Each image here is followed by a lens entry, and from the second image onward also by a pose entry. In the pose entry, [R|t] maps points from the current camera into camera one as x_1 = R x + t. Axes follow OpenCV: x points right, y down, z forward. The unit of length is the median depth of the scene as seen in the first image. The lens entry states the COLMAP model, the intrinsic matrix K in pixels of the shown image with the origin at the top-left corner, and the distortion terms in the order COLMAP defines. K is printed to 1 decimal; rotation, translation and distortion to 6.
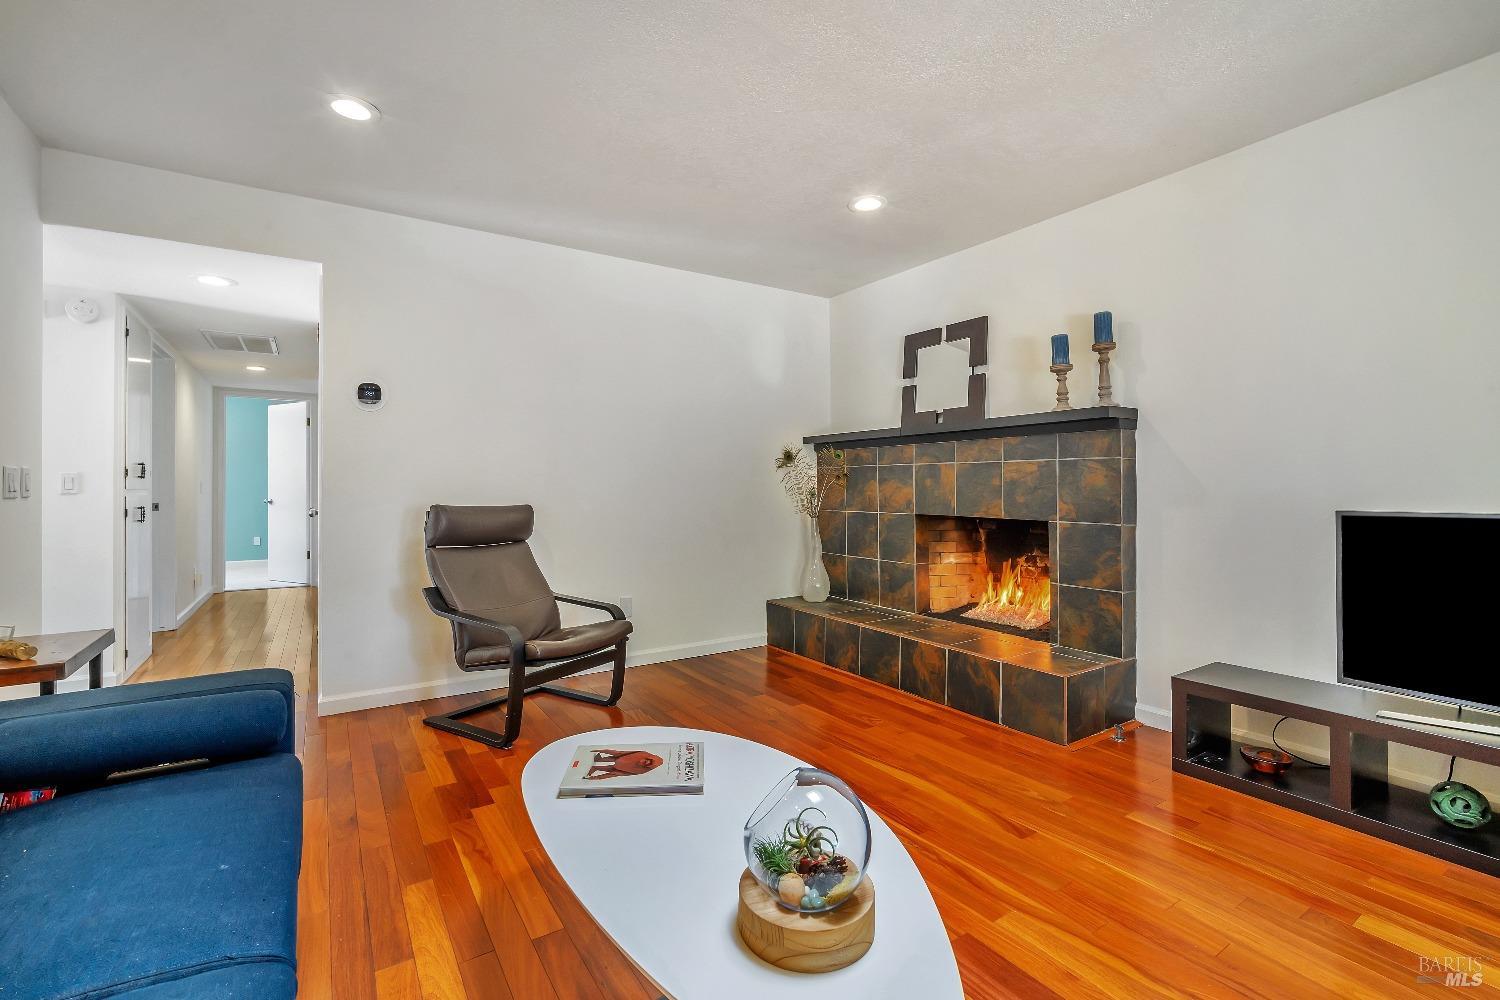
lens RADIAL K [[654.8, 0, 748.1], [0, 654.8, 481.2], [0, 0, 1]] dist [-0.008192, 0.000424]
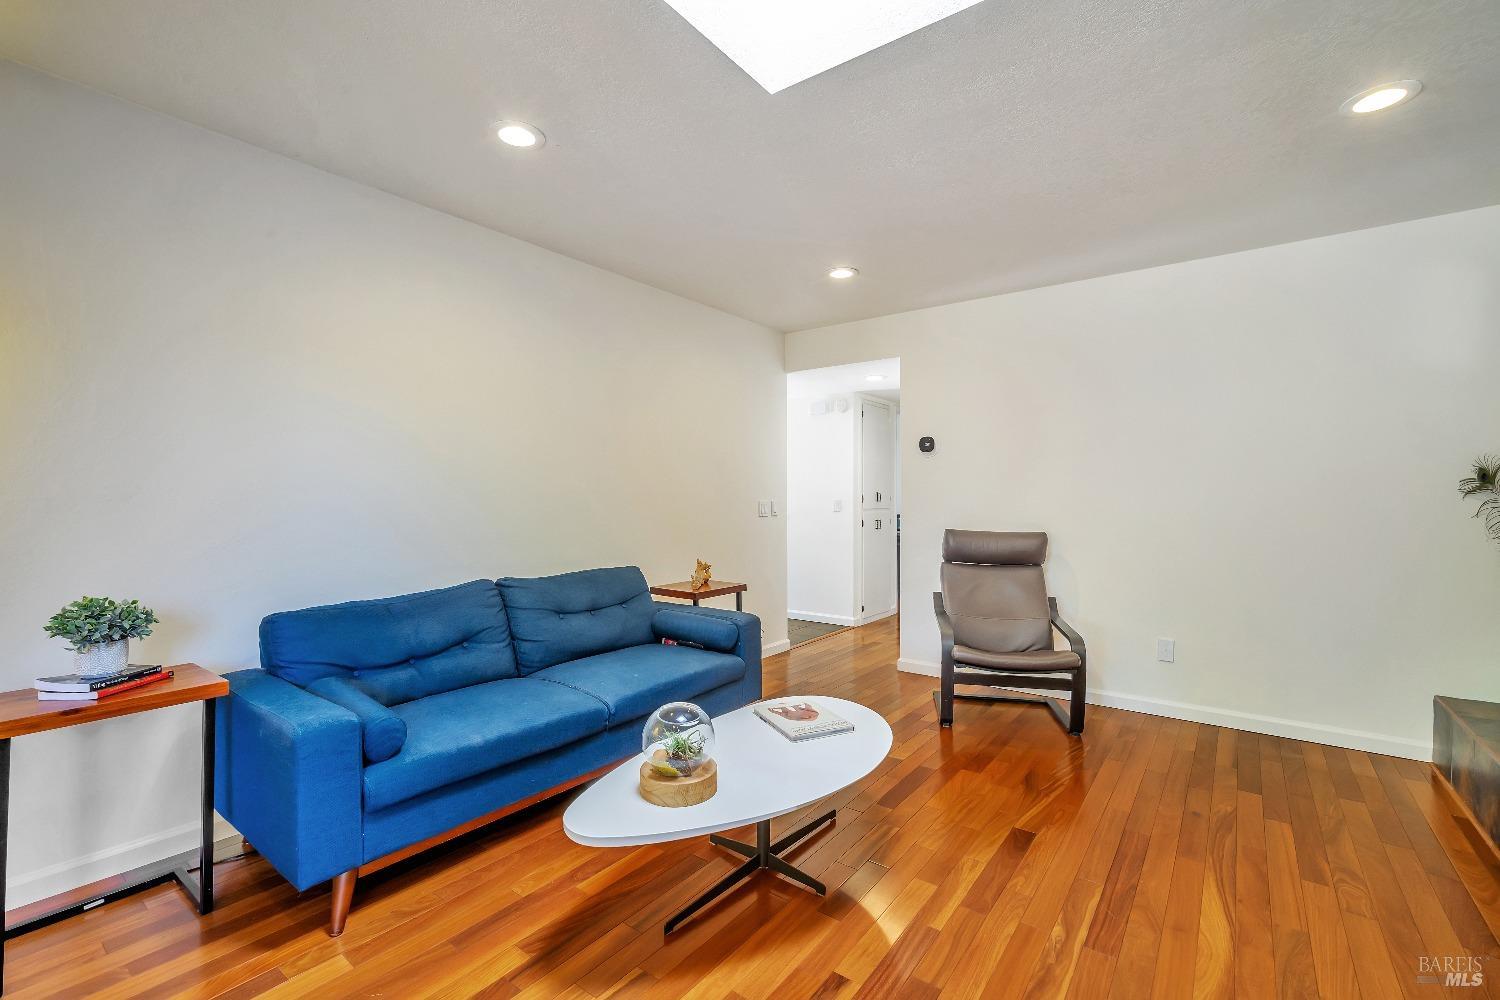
lens RADIAL K [[654.8, 0, 753.0], [0, 654.8, 497.3], [0, 0, 1]] dist [-0.008192, 0.000424]
pose [[0.344024, 0.006011, -0.938942, 0.547671], [0.004410, 0.999958, 0.008018, -0.034597], [0.938950, -0.006900, 0.343983, 0.182131]]
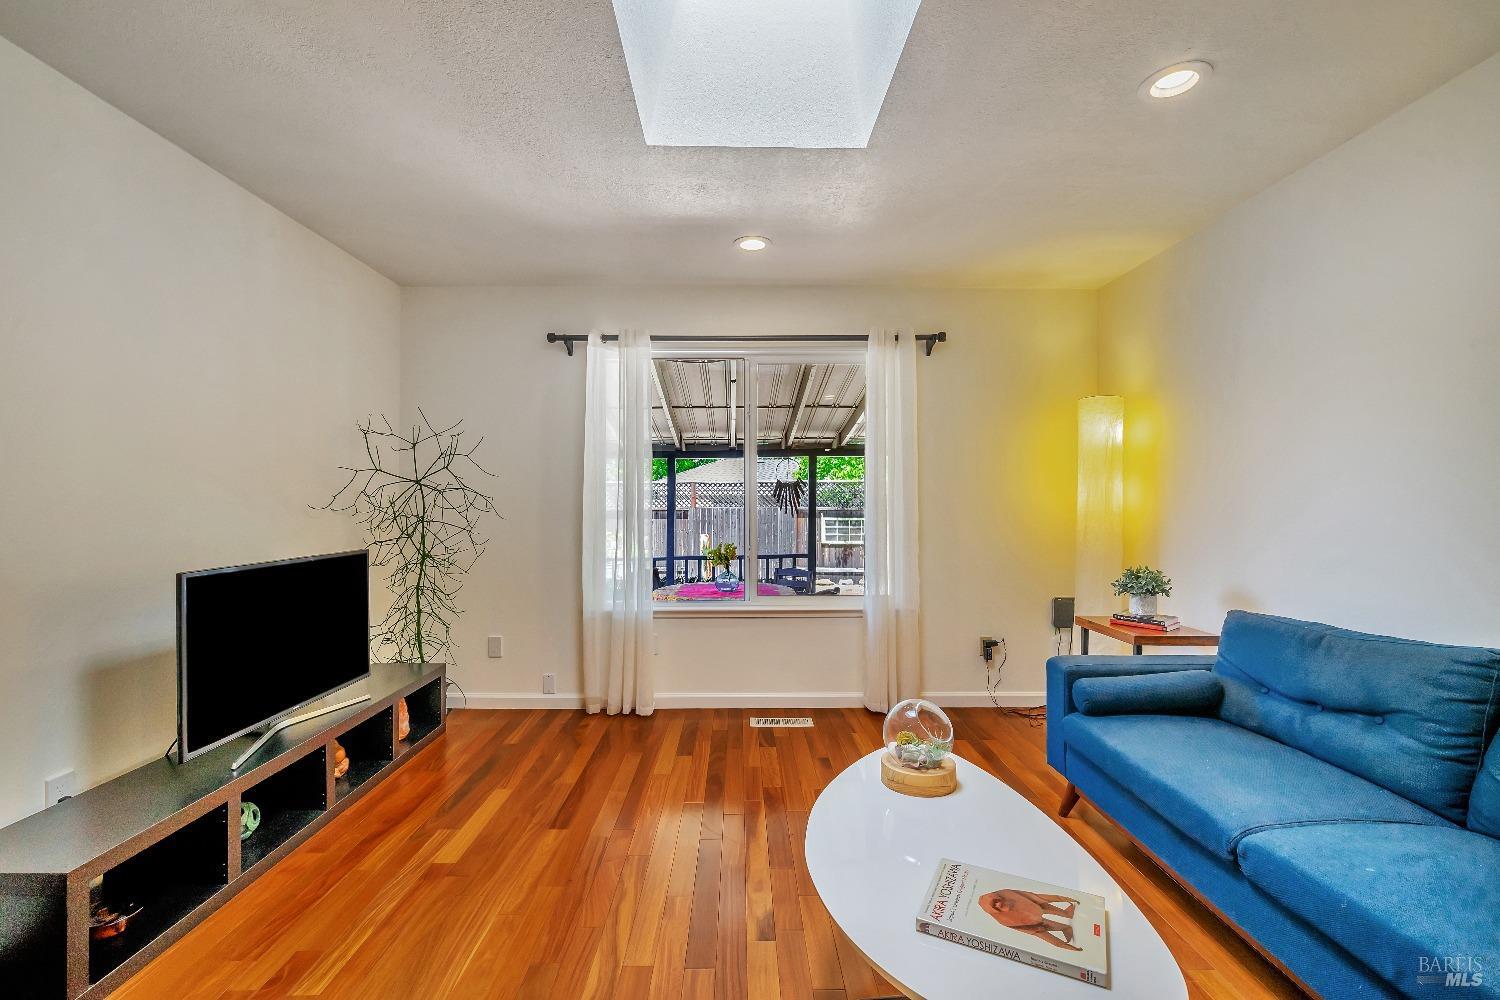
lens RADIAL K [[654.8, 0, 745.7], [0, 654.8, 498.0], [0, 0, 1]] dist [-0.008192, 0.000424]
pose [[-0.840490, 0.007534, 0.541775, -0.154703], [-0.001142, 0.999876, -0.015676, -0.029090], [-0.541826, -0.013794, -0.840377, 0.866567]]
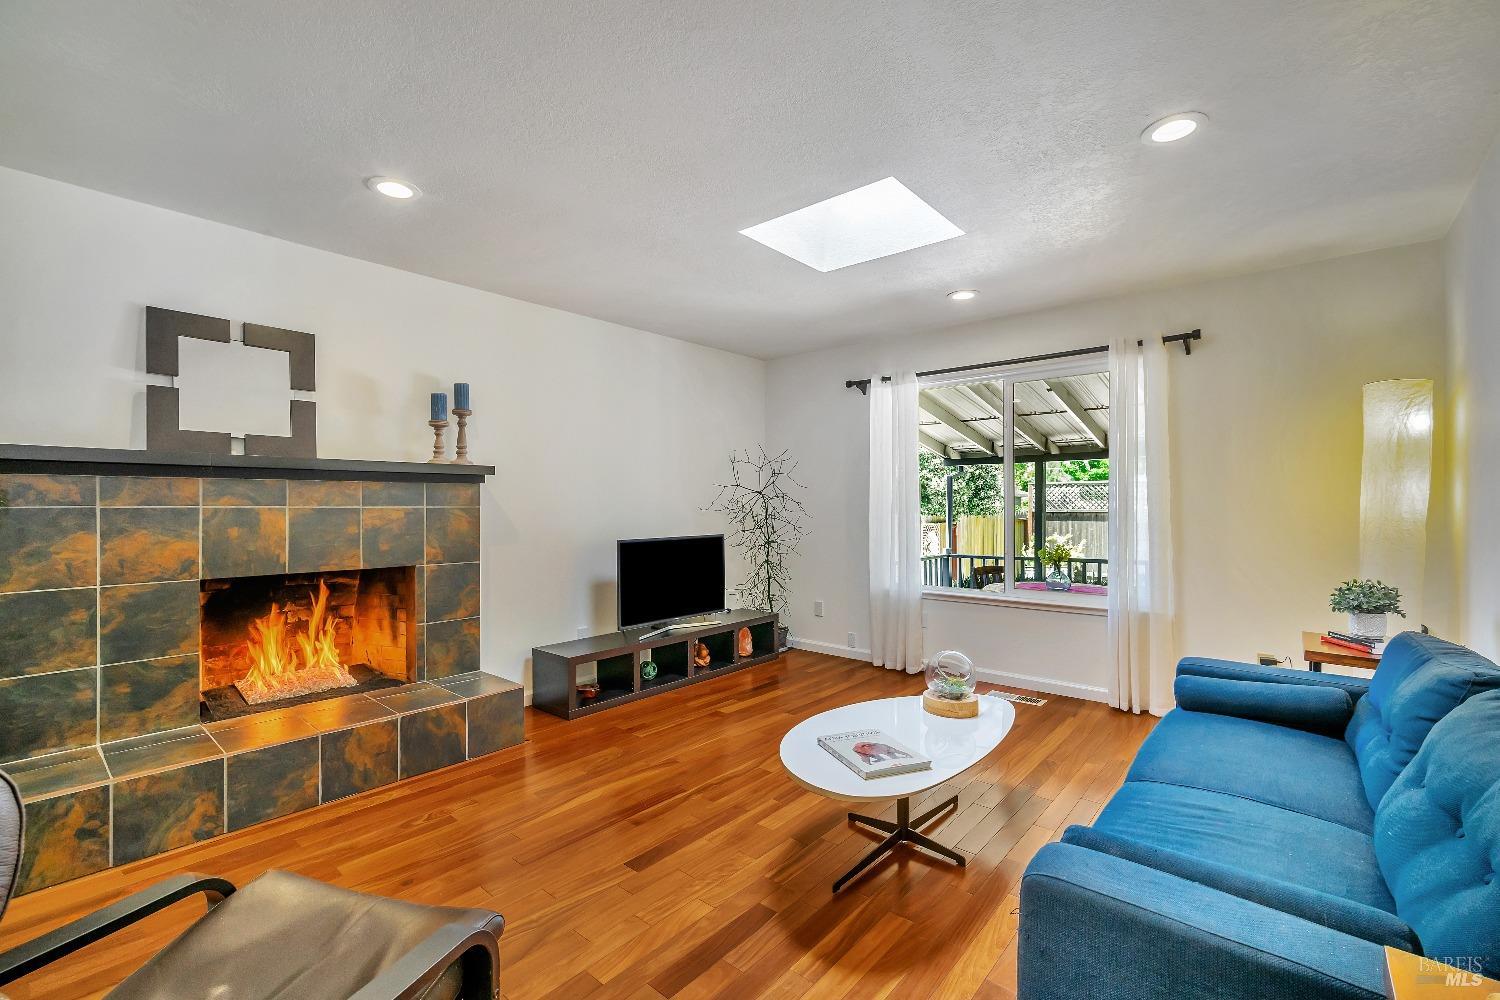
lens RADIAL K [[654.8, 0, 734.0], [0, 654.8, 503.1], [0, 0, 1]] dist [-0.008192, 0.000424]
pose [[-0.261649, 0.004039, 0.965155, -0.660420], [-0.005188, 0.999971, -0.005591, -0.034809], [-0.965149, -0.006471, -0.261620, 0.763079]]
